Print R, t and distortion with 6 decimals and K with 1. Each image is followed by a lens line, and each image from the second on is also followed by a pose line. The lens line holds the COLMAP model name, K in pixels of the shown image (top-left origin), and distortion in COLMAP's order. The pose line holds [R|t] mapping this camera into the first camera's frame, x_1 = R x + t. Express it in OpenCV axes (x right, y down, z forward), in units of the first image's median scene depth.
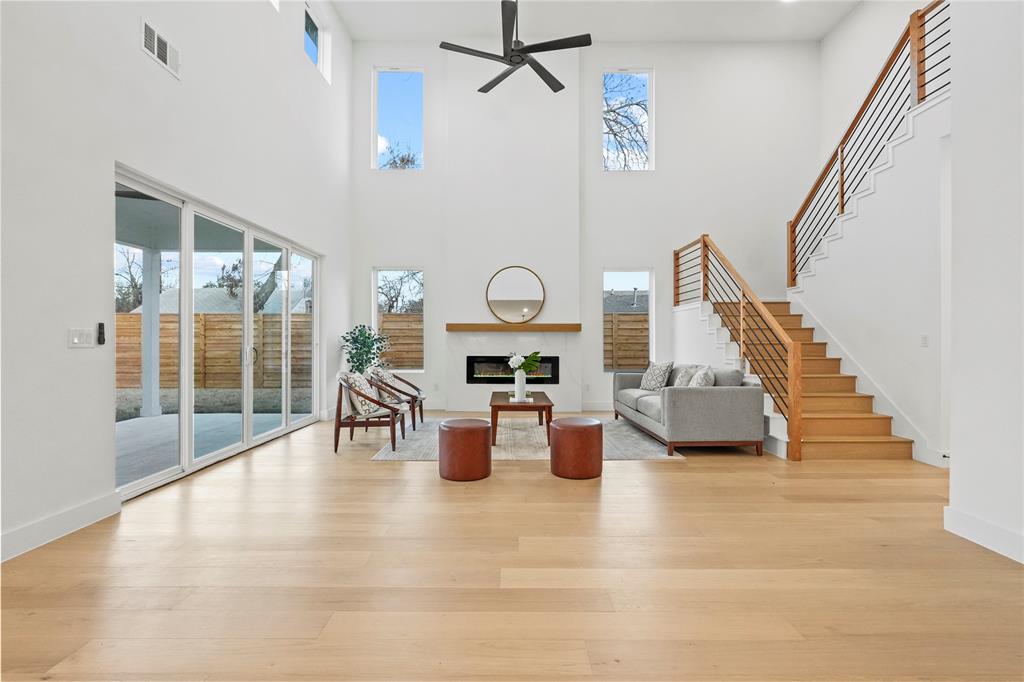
lens RADIAL K [[470.1, 0, 511.7], [0, 470.1, 338.3], [0, 0, 1]] dist [-0.002057, 0.000733]
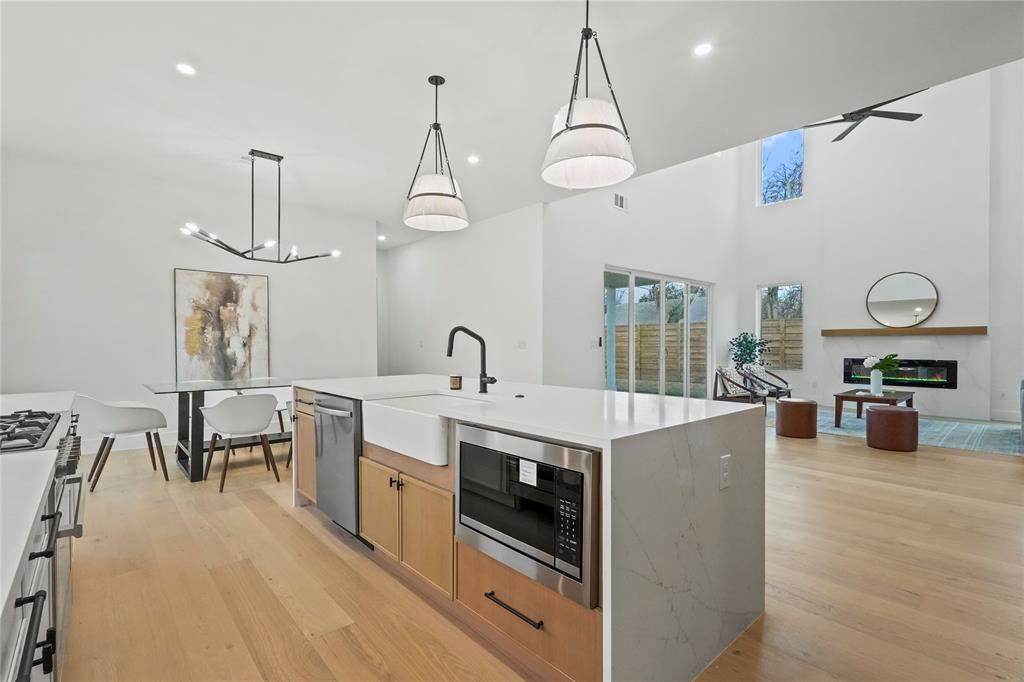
lens RADIAL K [[470.1, 0, 510.5], [0, 470.1, 348.9], [0, 0, 1]] dist [-0.002057, 0.000733]
pose [[0.660051, 0.006179, -0.751195, 0.253085], [0.005072, 0.999907, 0.012682, -0.003194], [0.751204, -0.012181, 0.659958, -0.381941]]
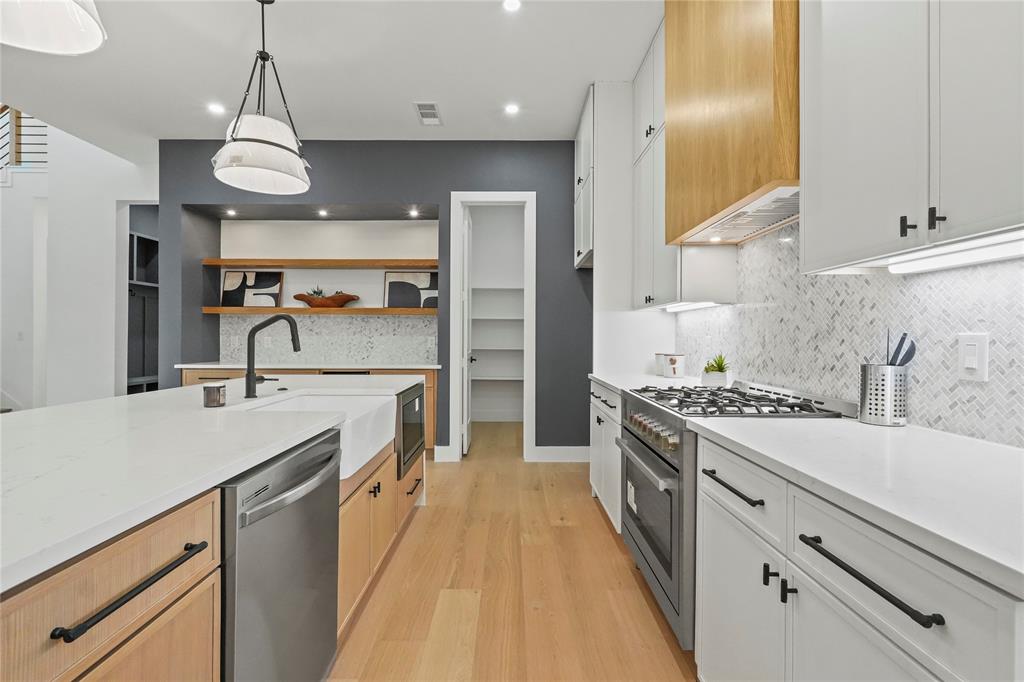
lens RADIAL K [[470.1, 0, 511.5], [0, 470.1, 344.1], [0, 0, 1]] dist [-0.002057, 0.000733]
pose [[0.001639, -0.014683, 0.999891, -0.358153], [-0.008319, 0.999857, 0.014696, -0.002540], [-0.999964, -0.008342, 0.001516, -0.310068]]
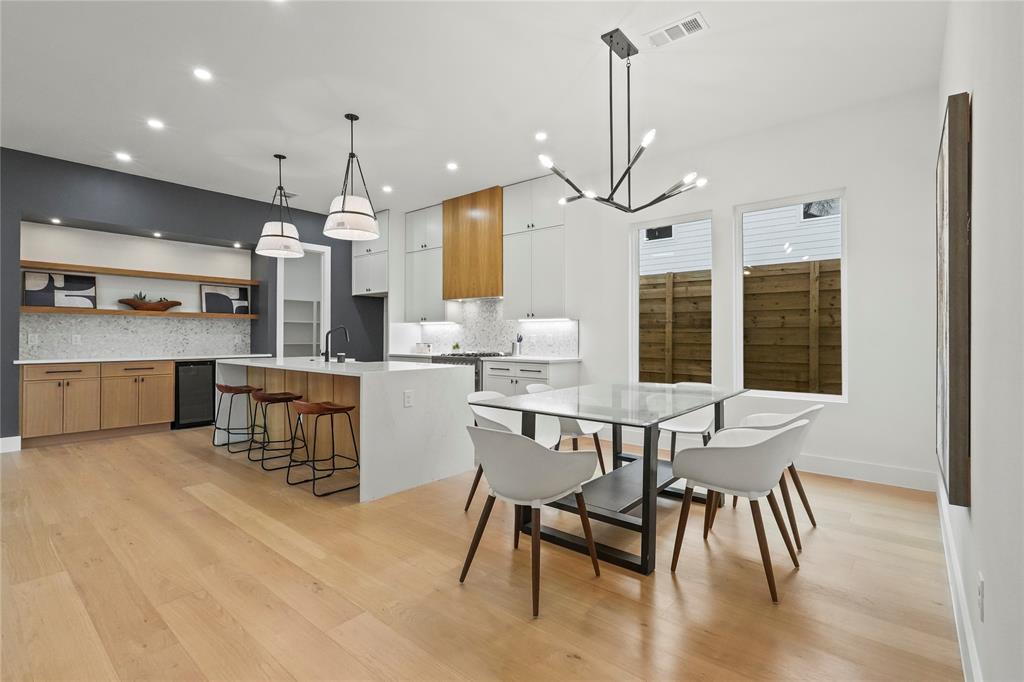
lens RADIAL K [[470.1, 0, 508.8], [0, 470.1, 336.4], [0, 0, 1]] dist [-0.002057, 0.000733]
pose [[-0.763906, -0.003618, 0.645318, -0.716483], [-0.007168, 0.999970, -0.002879, 0.000152], [-0.645288, -0.006825, -0.763909, 0.221830]]
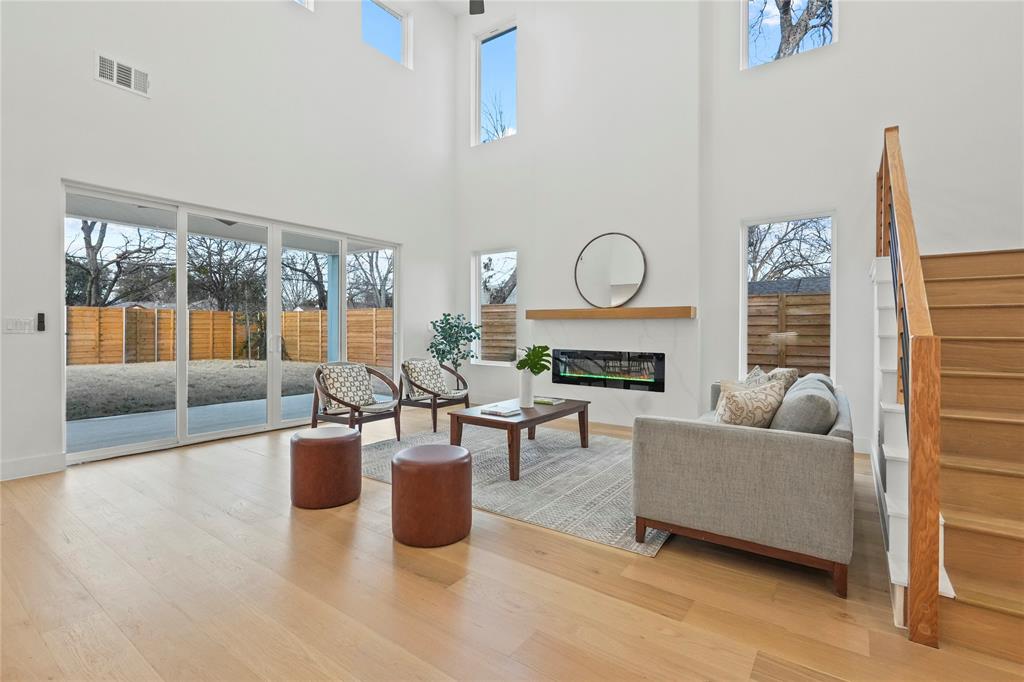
lens RADIAL K [[470.1, 0, 504.0], [0, 470.1, 334.2], [0, 0, 1]] dist [-0.002057, 0.000733]
pose [[0.806804, 0.012415, -0.590688, 0.372996], [-0.003949, 0.999870, 0.015620, -0.000840], [0.590805, -0.010269, 0.806749, 0.330253]]
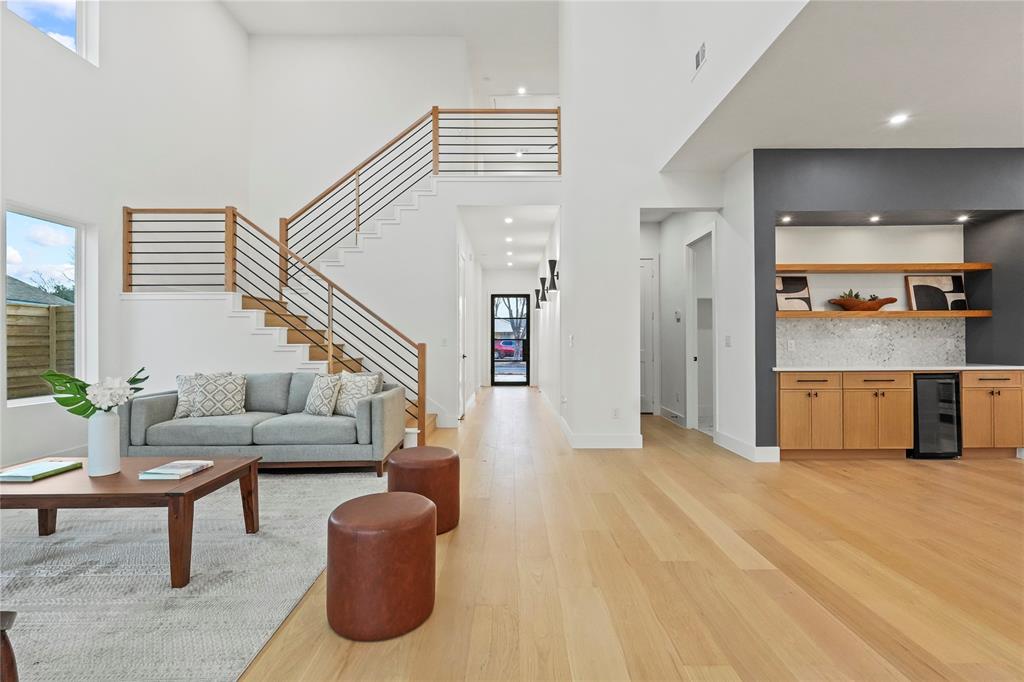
lens RADIAL K [[470.1, 0, 511.2], [0, 470.1, 337.7], [0, 0, 1]] dist [-0.002057, 0.000733]
pose [[-0.006483, 0.009473, 0.999934, -0.370147], [0.000152, 0.999955, -0.009473, 0.003367], [-0.999979, 0.000090, -0.006484, 0.544734]]
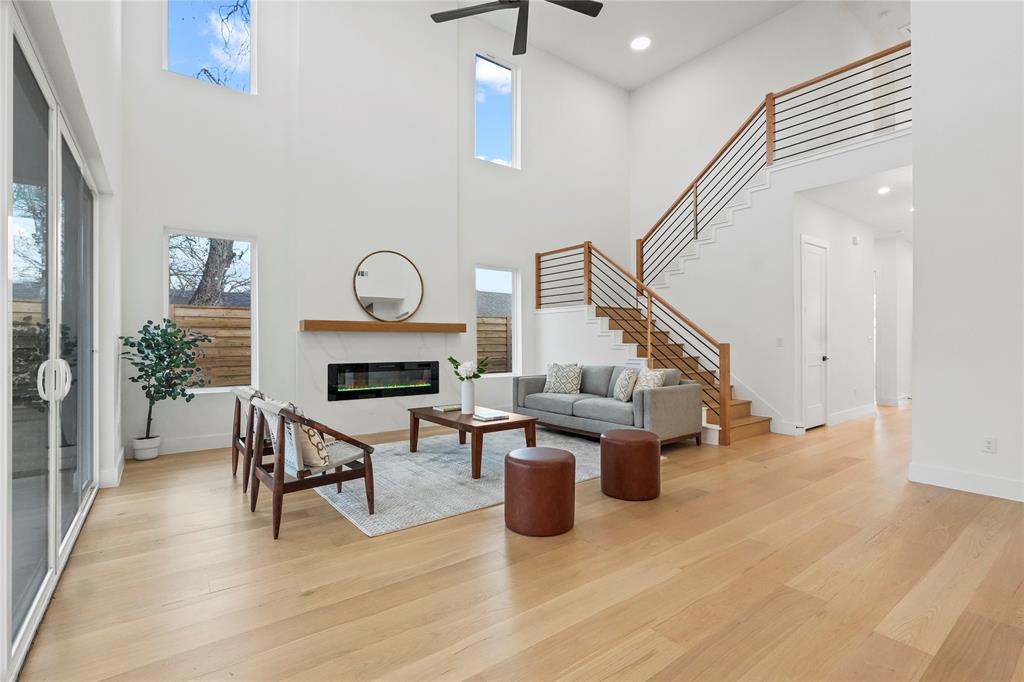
lens RADIAL K [[470.1, 0, 511.0], [0, 470.1, 338.4], [0, 0, 1]] dist [-0.002057, 0.000733]
pose [[0.798359, 0.002213, 0.602177, -0.361377], [-0.000629, 0.999996, -0.002842, -0.001396], [-0.602181, 0.001890, 0.798357, 0.266175]]
